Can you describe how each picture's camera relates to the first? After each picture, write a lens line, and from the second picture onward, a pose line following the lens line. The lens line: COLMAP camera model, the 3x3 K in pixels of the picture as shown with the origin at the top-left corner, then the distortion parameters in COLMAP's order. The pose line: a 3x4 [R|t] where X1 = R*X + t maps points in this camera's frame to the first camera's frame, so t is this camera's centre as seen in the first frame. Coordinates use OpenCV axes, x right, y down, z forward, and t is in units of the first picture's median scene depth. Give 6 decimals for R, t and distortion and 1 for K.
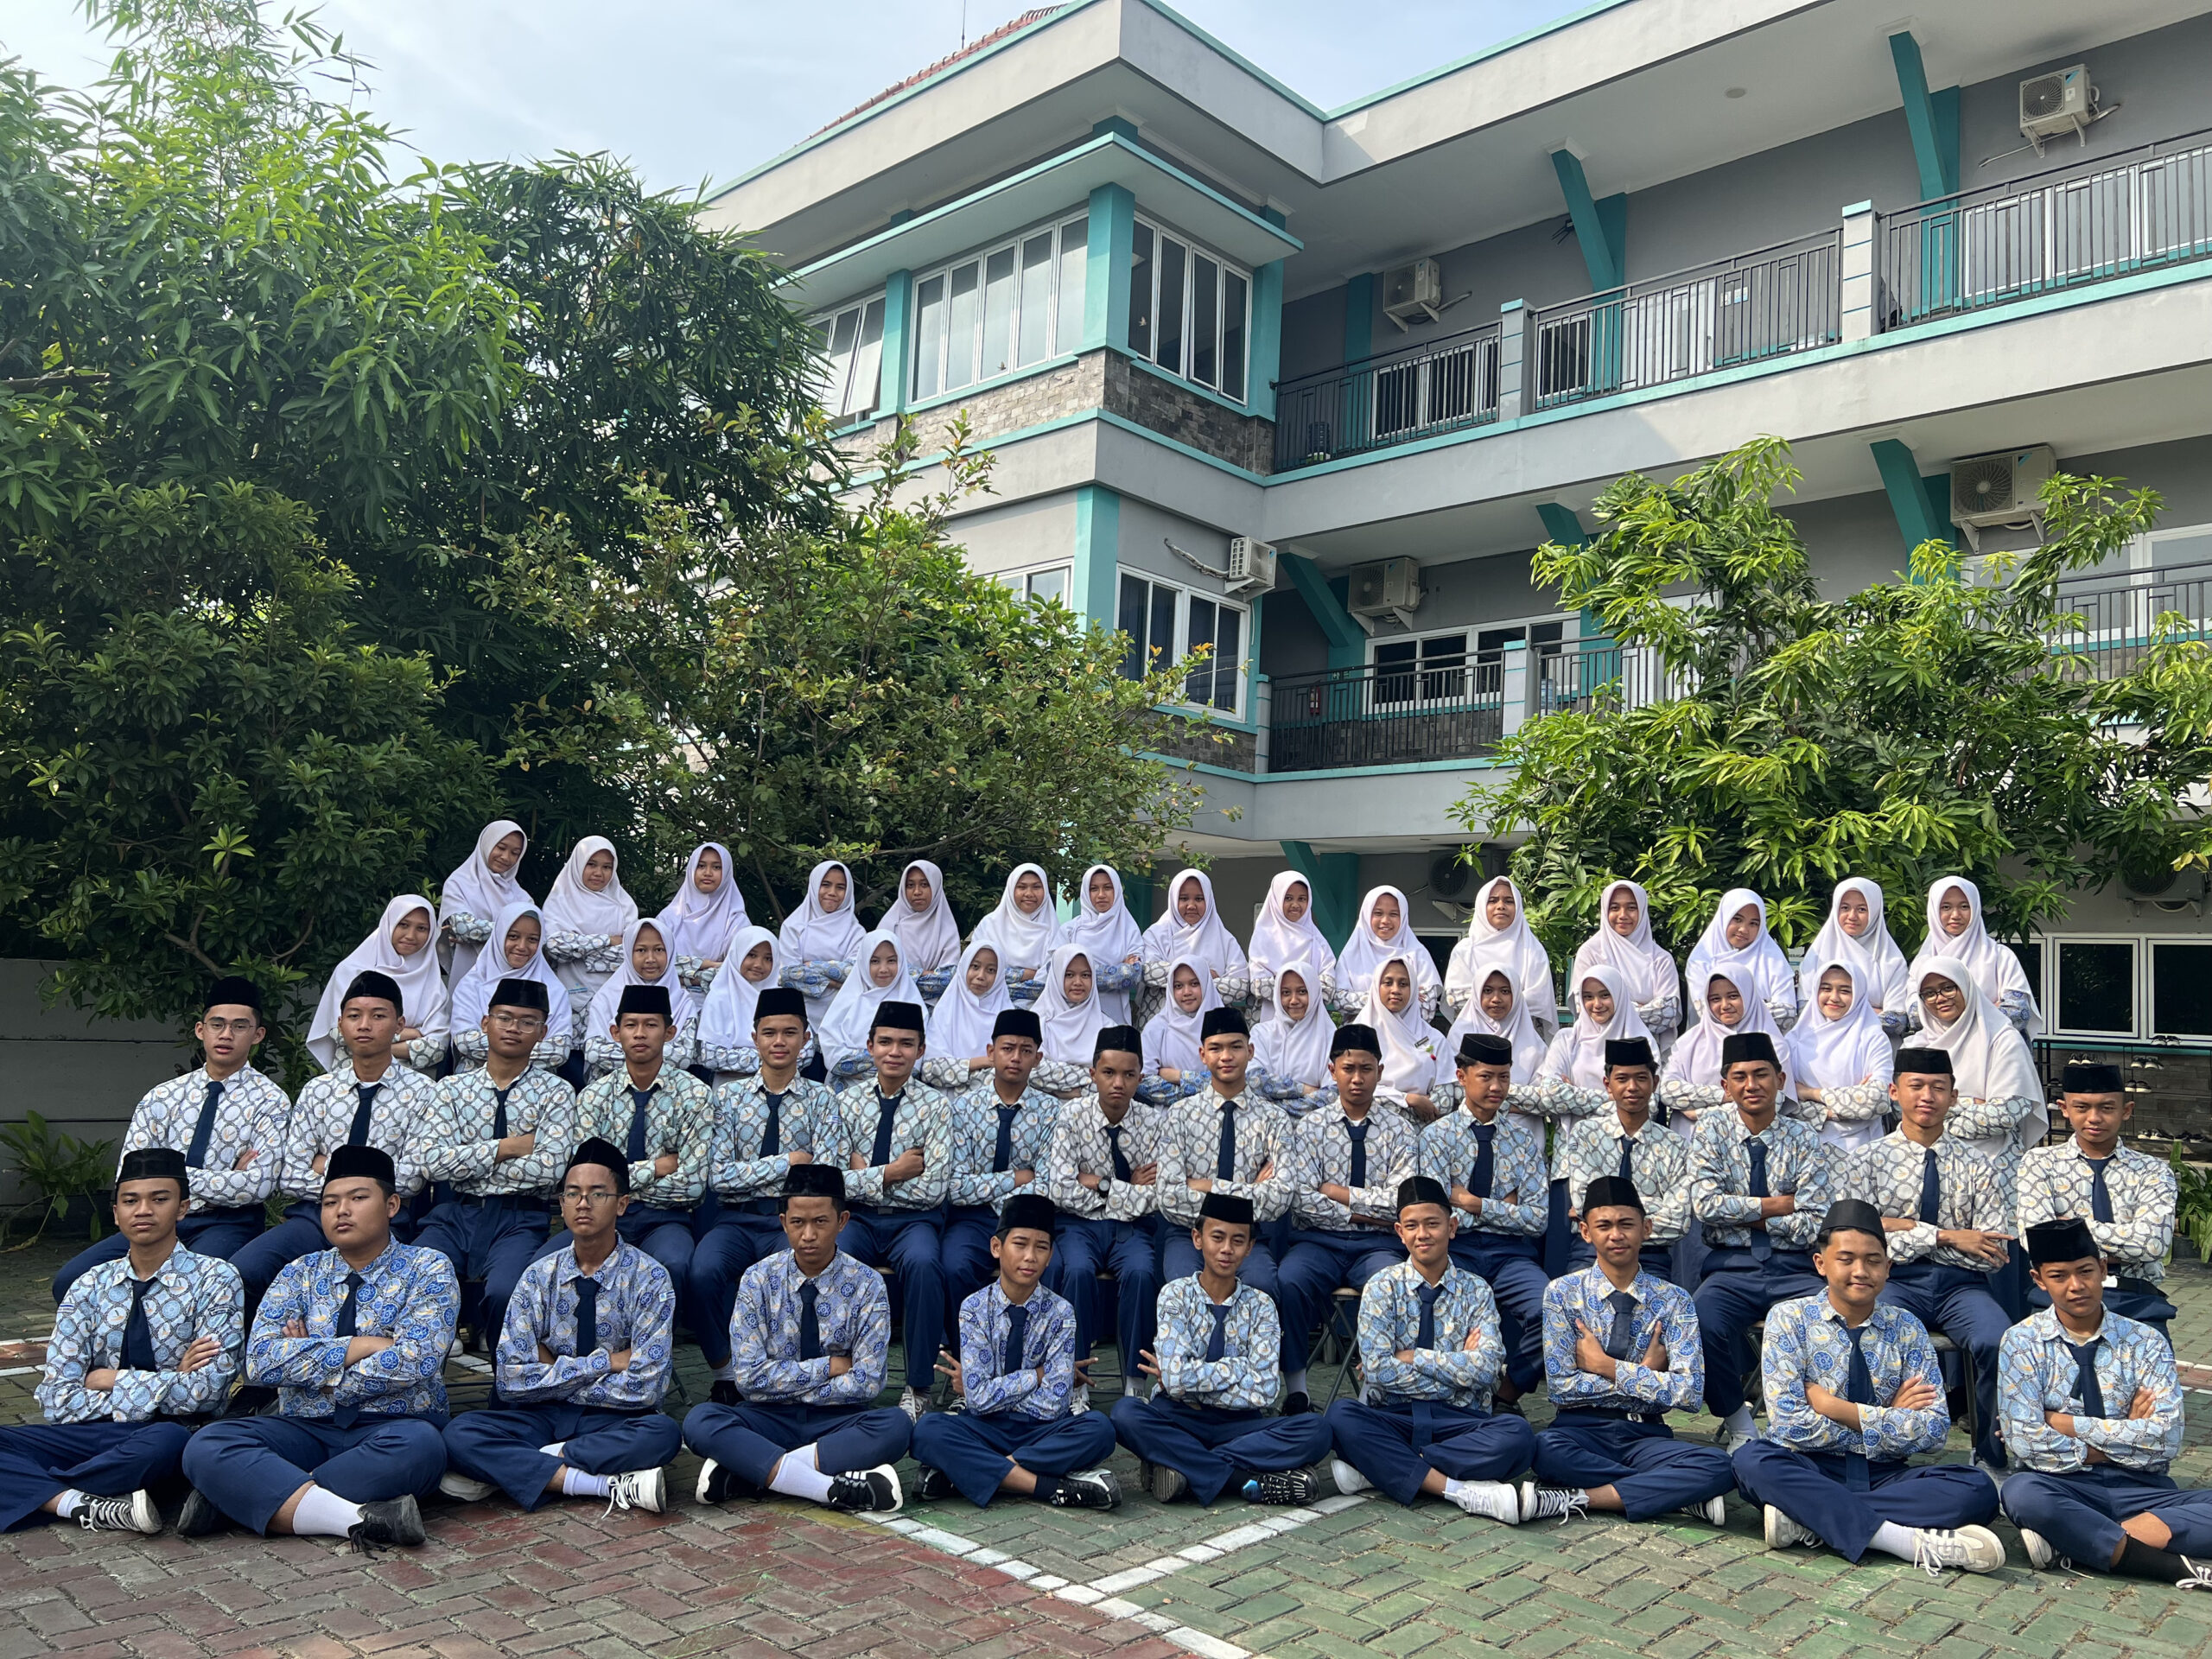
lens RADIAL K [[1678.3, 0, 1107.4], [0, 1678.3, 845.1], [0, 0, 1]] dist [0.036105, -0.012772]
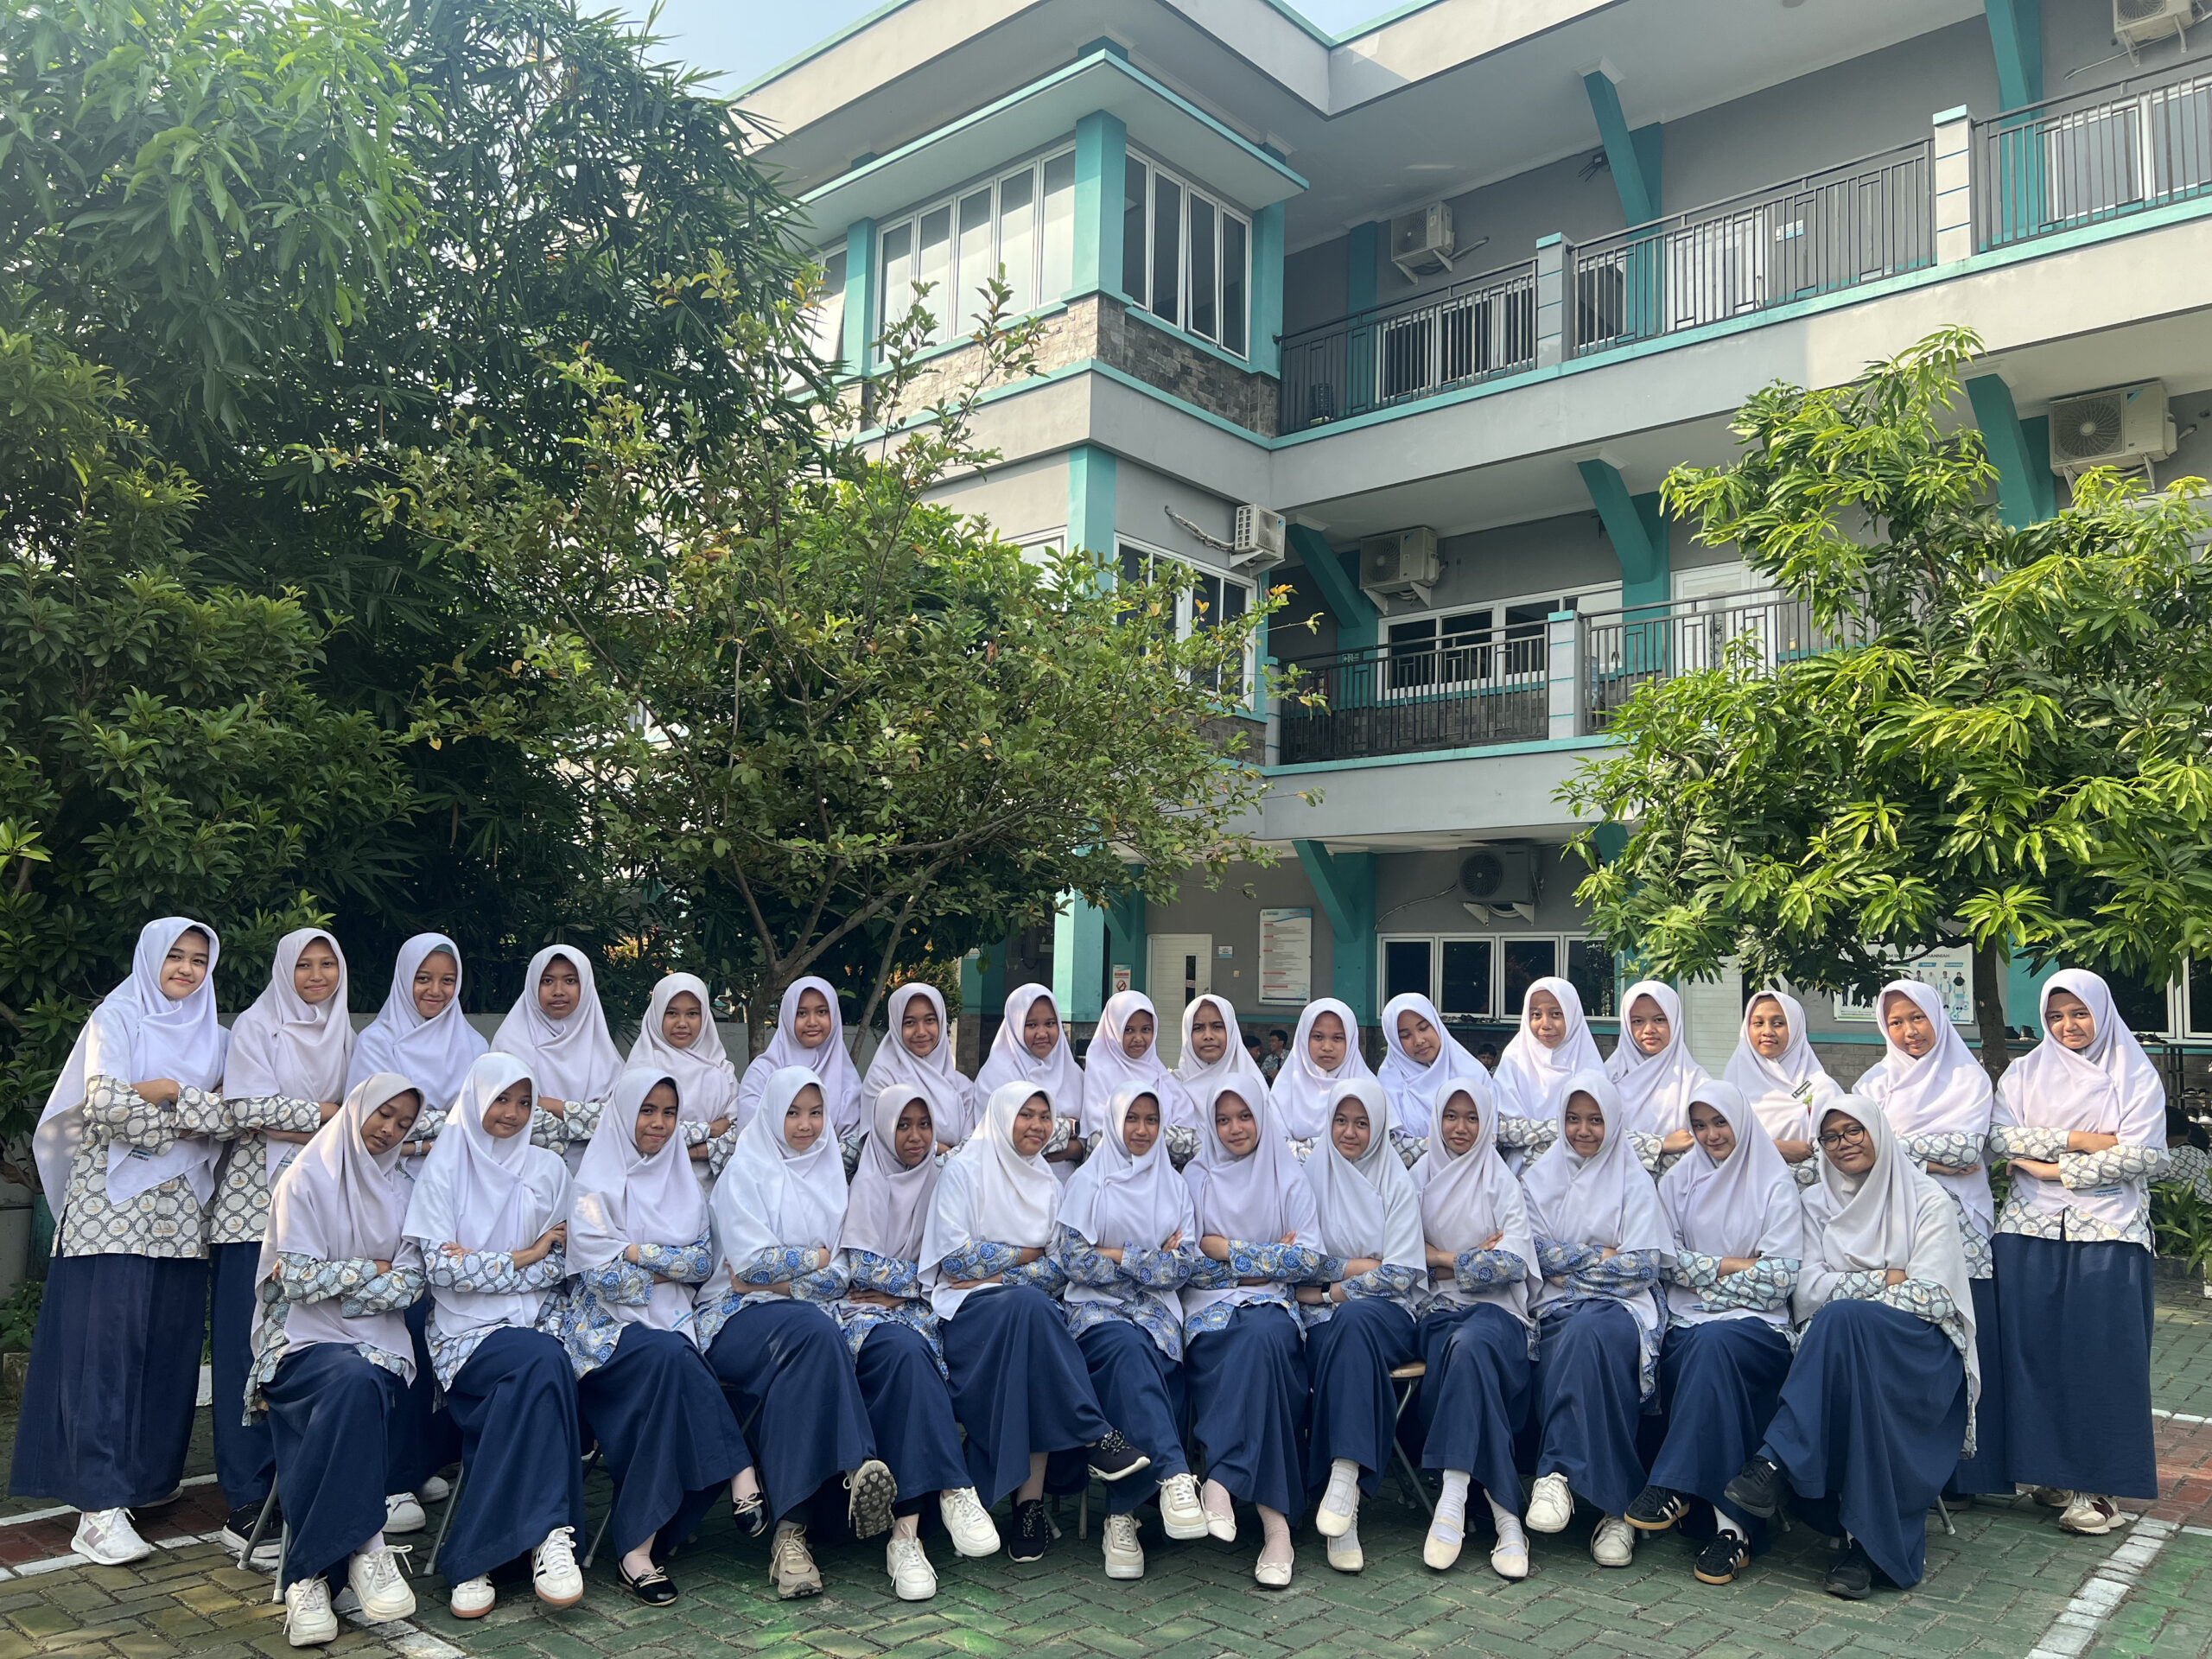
lens RADIAL K [[1704.0, 0, 1097.8], [0, 1704.0, 846.7], [0, 0, 1]] dist [0.031040, -0.023485]
pose [[0.999620, -0.017523, 0.021273, -0.046174], [0.017625, 0.999834, -0.004608, 0.007234], [-0.021189, 0.004981, 0.999763, 0.162174]]
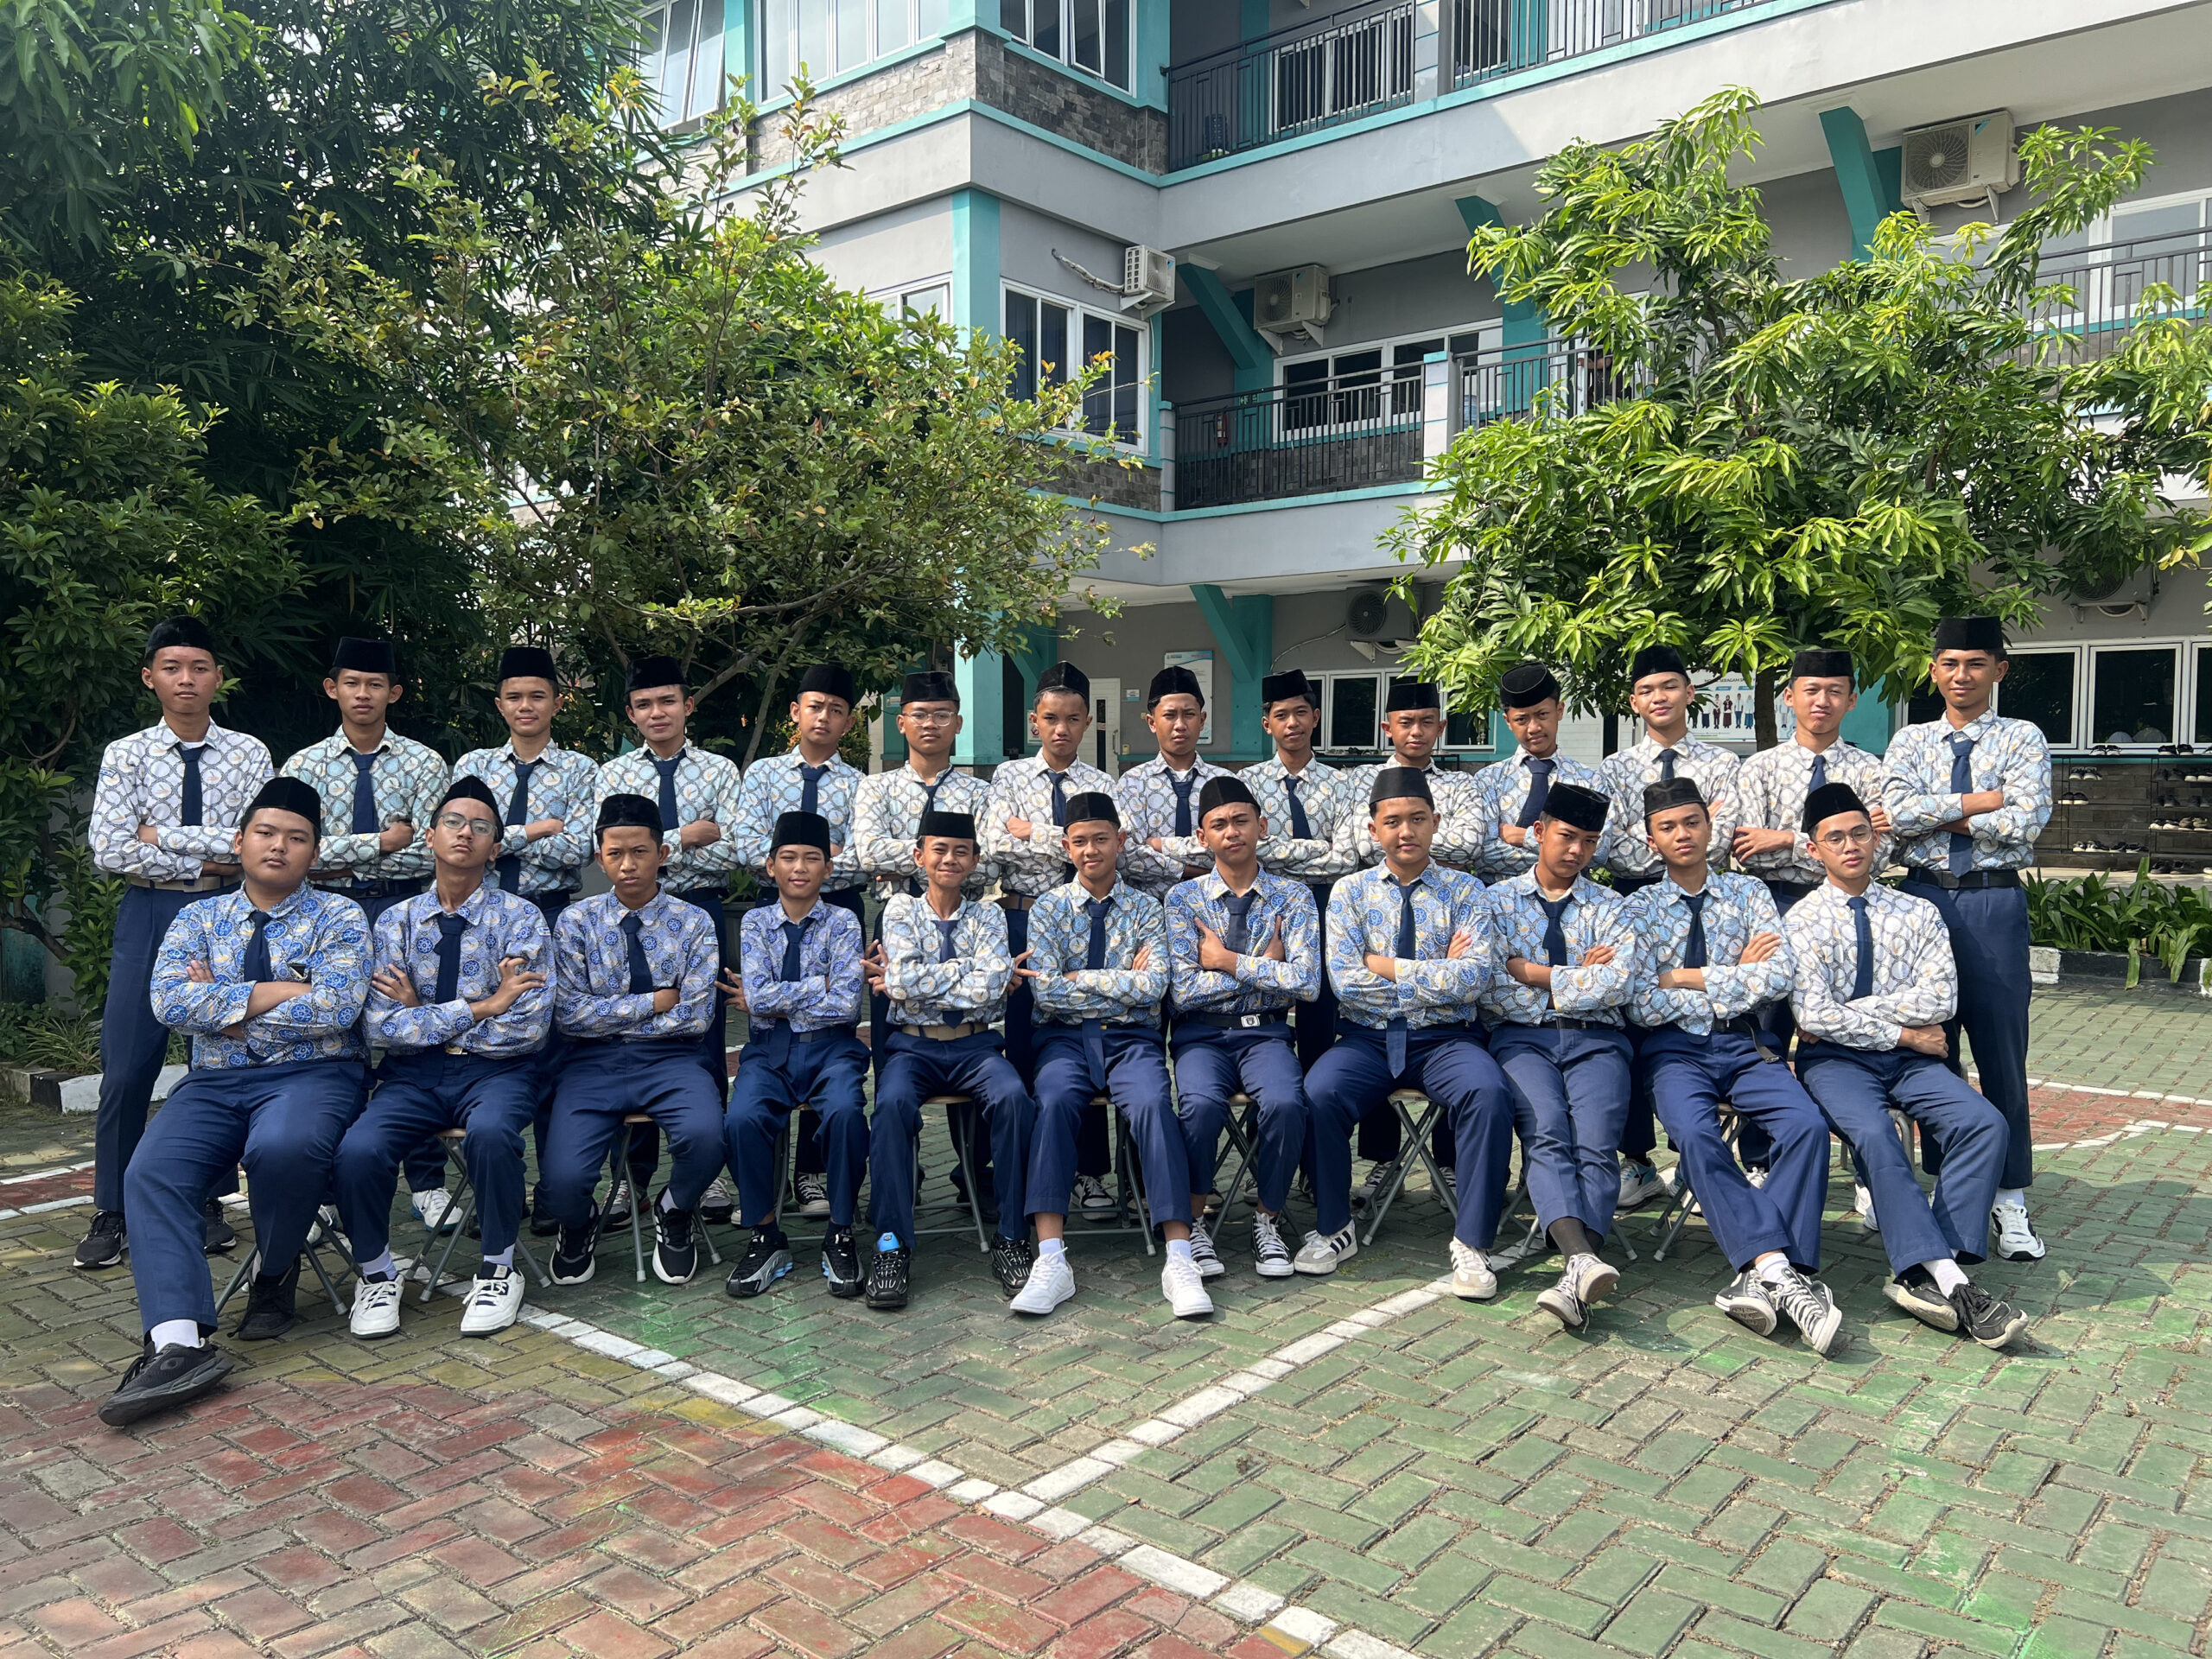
lens RADIAL K [[1704.0, 0, 1097.8], [0, 1704.0, 846.7], [0, 0, 1]] dist [0.031040, -0.023485]
pose [[0.997740, -0.048208, 0.046800, 0.000431], [0.040895, 0.988399, 0.146270, 0.003276], [-0.053308, -0.144025, 0.988137, 0.074992]]
